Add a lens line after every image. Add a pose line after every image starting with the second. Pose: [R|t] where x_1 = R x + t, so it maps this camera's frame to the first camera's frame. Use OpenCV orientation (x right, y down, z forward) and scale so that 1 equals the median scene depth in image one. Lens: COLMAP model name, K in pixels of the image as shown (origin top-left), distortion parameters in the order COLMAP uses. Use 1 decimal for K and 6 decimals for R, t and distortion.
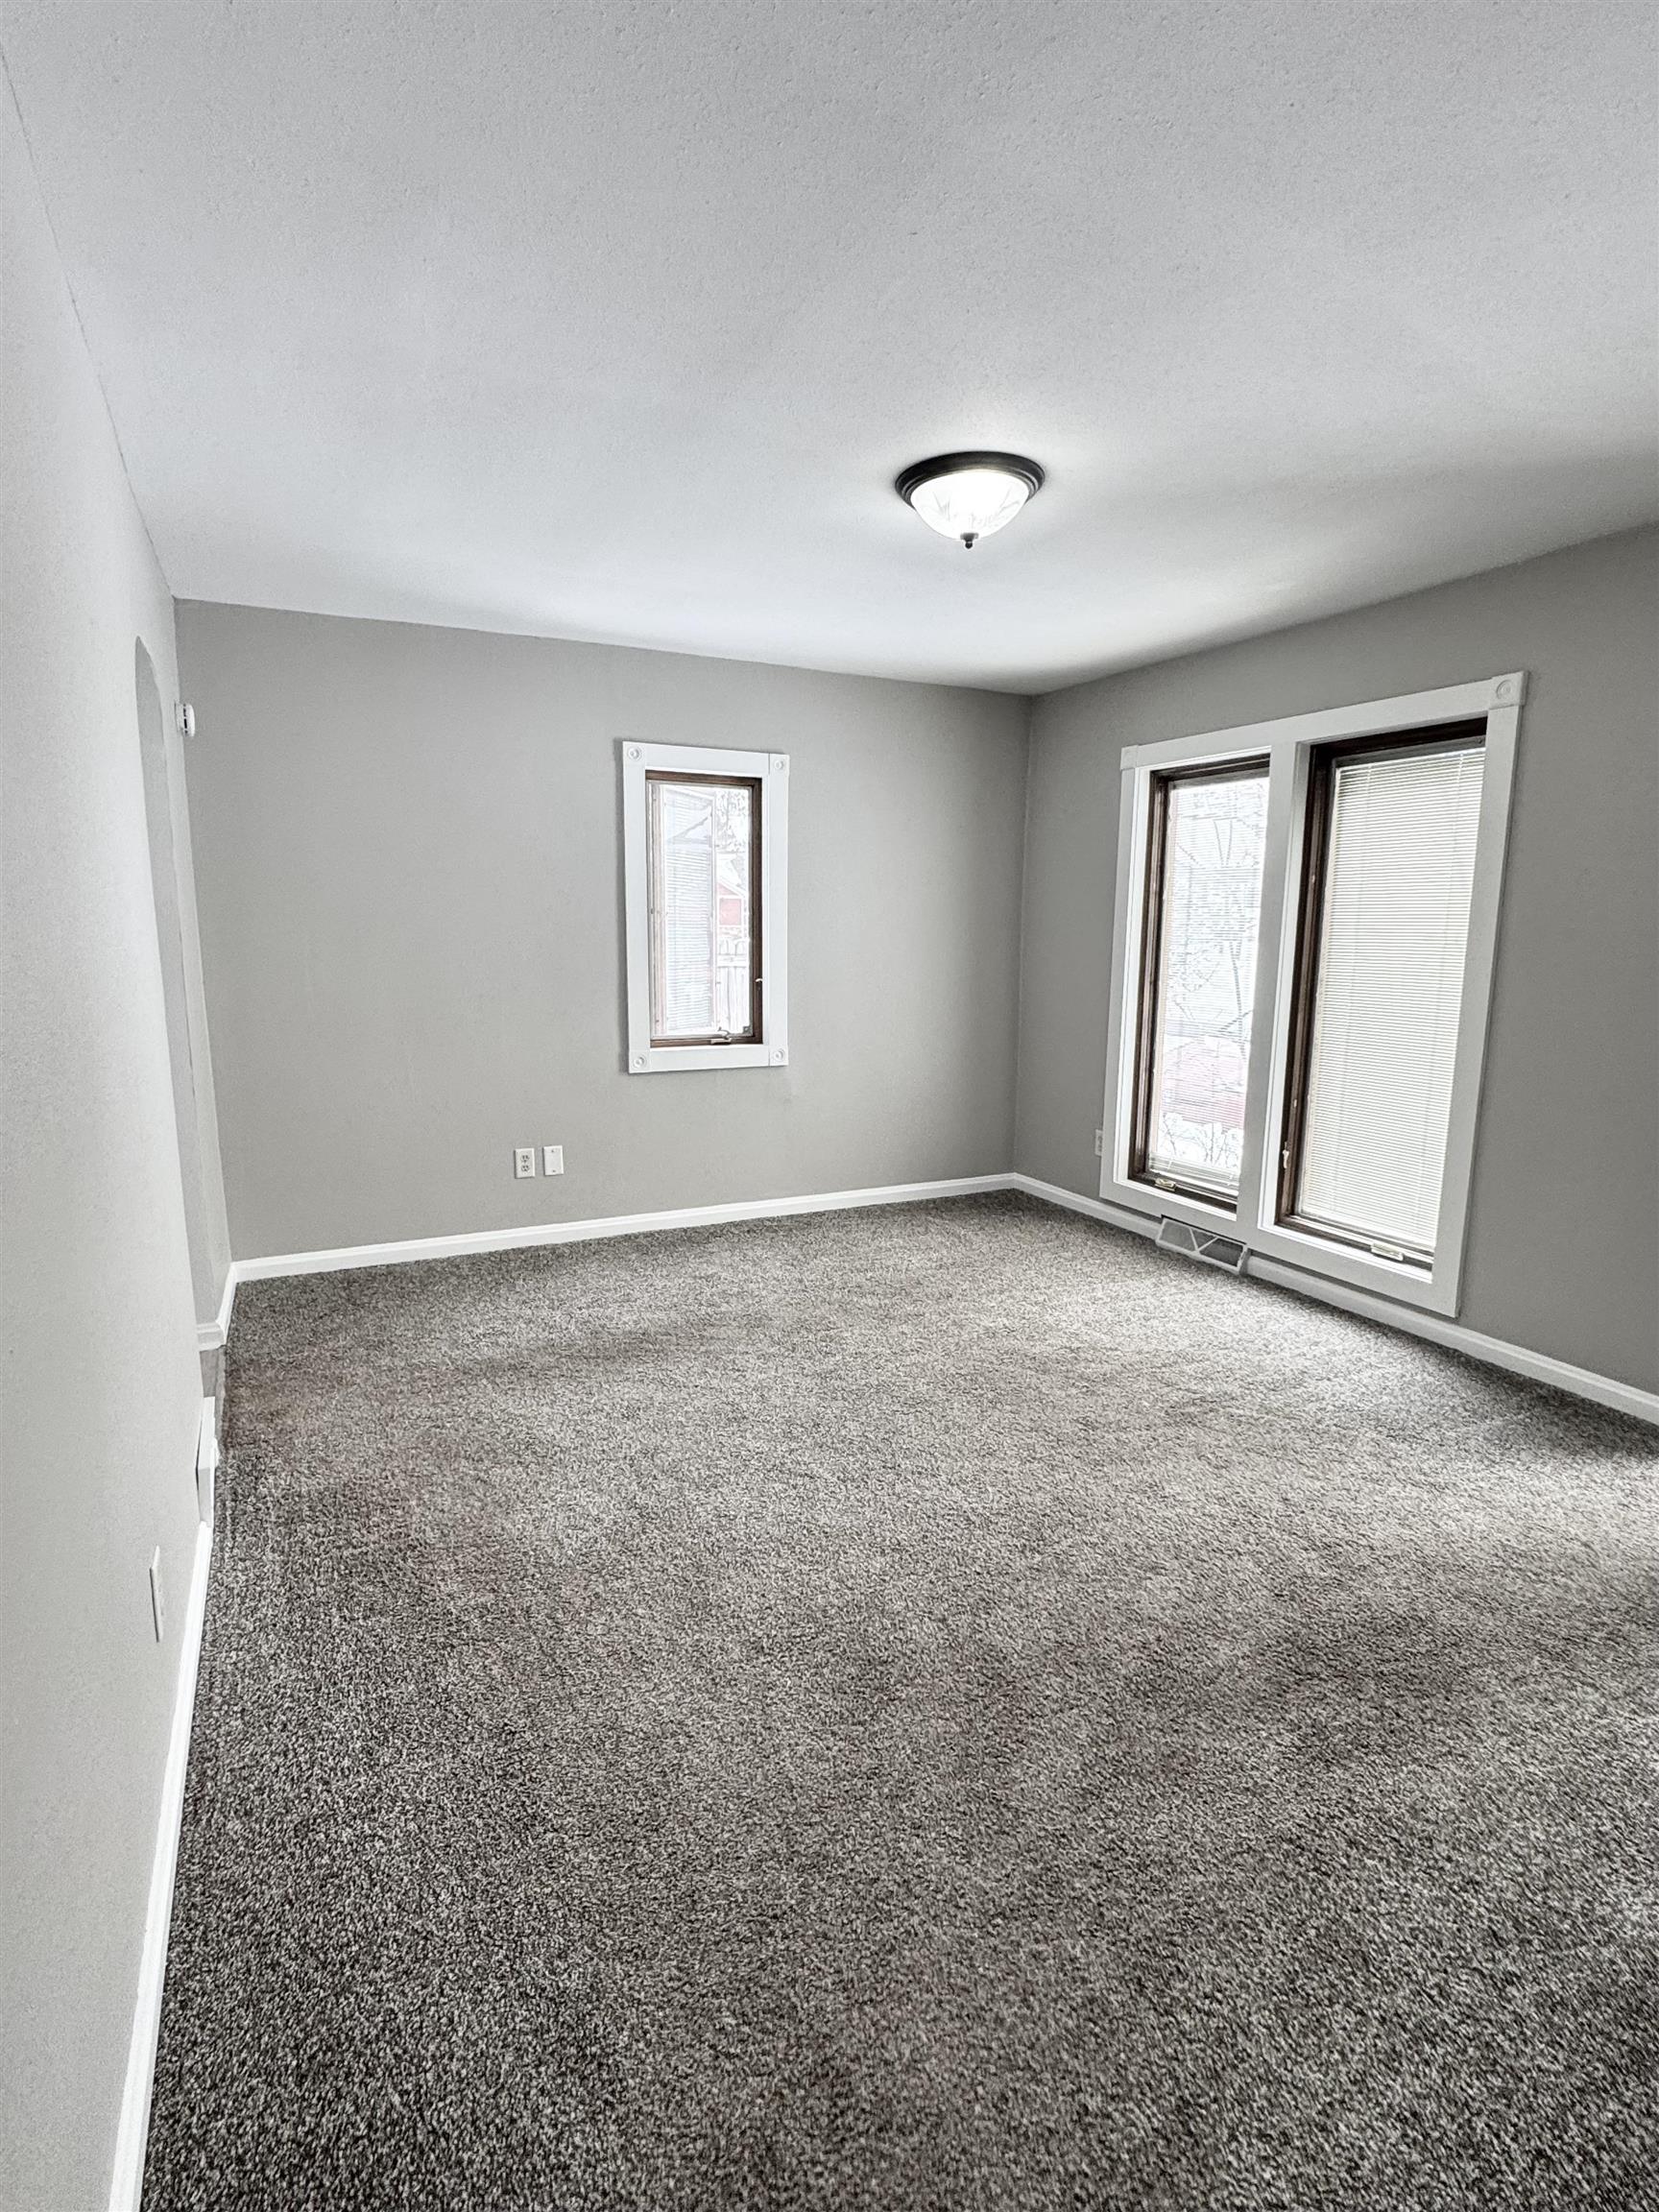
lens RADIAL K [[1094.7, 0, 841.7], [0, 1094.7, 1118.1], [0, 0, 1]] dist [-0.006075, 0.000037]
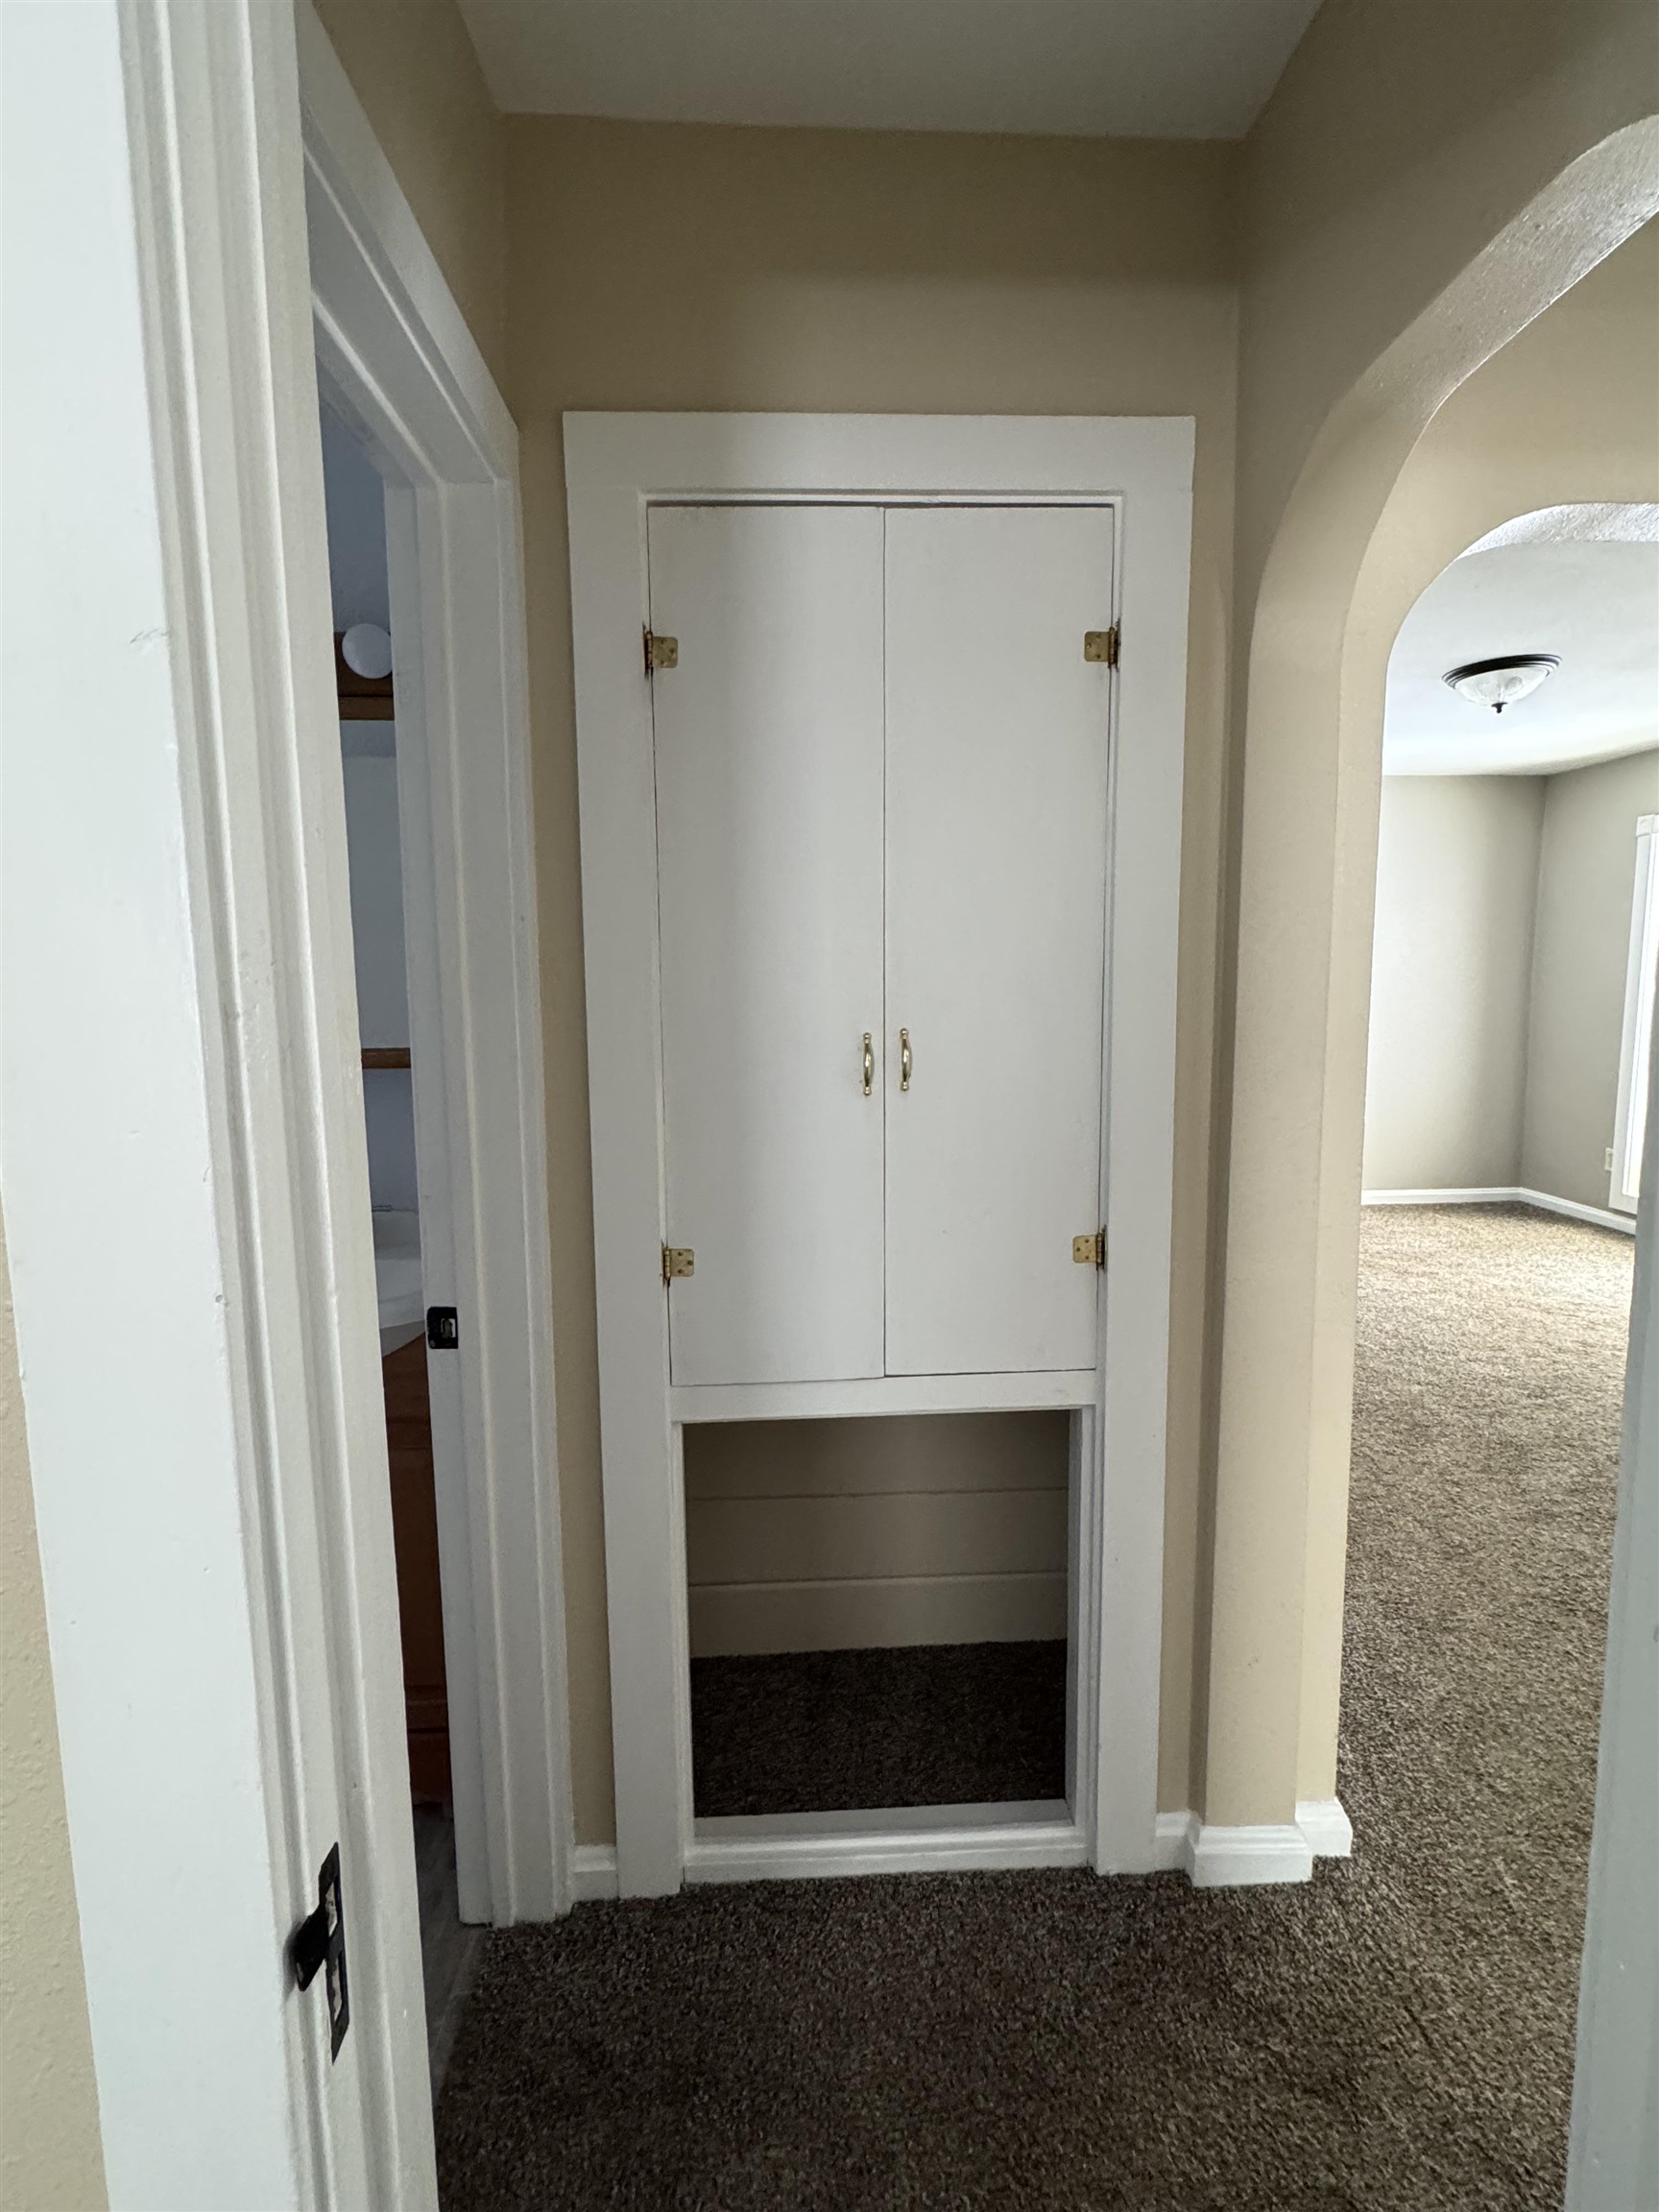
lens RADIAL K [[1094.7, 0, 820.0], [0, 1094.7, 1104.8], [0, 0, 1]] dist [-0.006075, 0.000037]
pose [[0.916578, 0.030147, -0.398717, -0.080542], [-0.054609, 0.997248, -0.050134, 0.084363], [0.396108, 0.067725, 0.915703, -0.447565]]
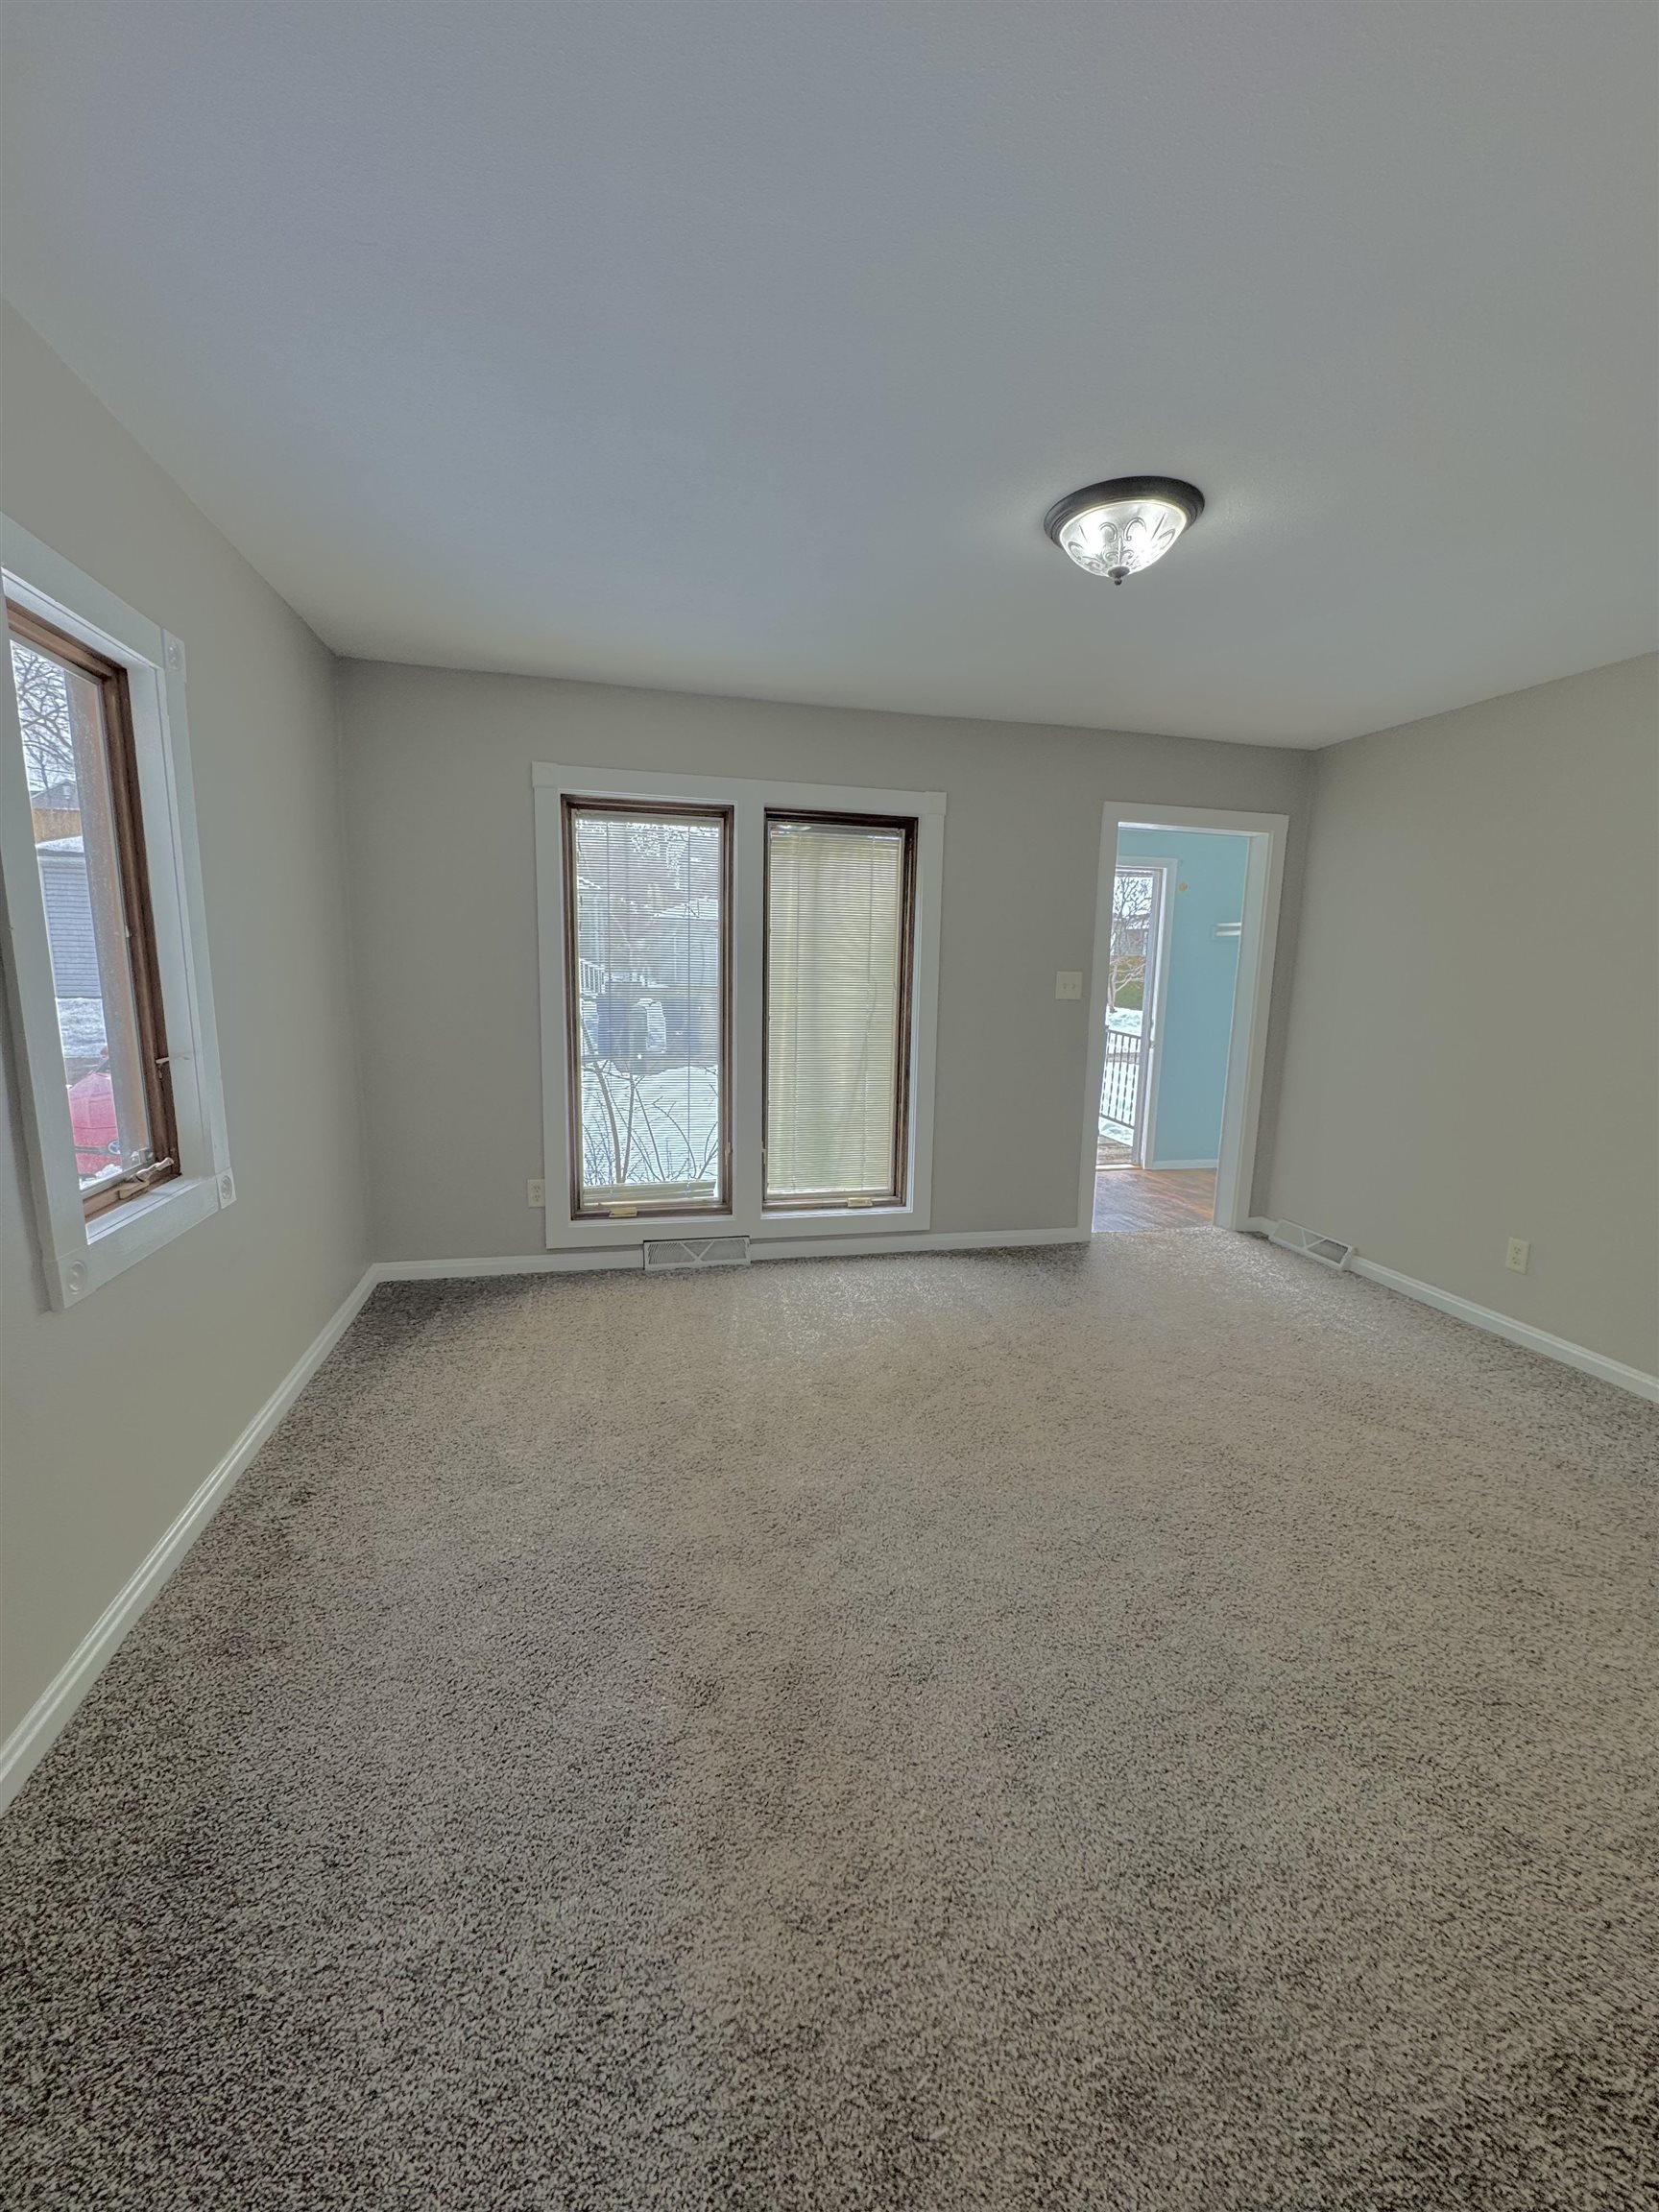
lens RADIAL K [[883.8, 0, 830.5], [0, 883.8, 1104.0], [0, 0, 1]] dist [-0.000685, 0.000445]
pose [[0.236177, -0.165960, 0.957433, -0.499742], [0.150623, 0.979651, 0.132656, -0.137646], [-0.959965, 0.112881, 0.256368, 0.698611]]
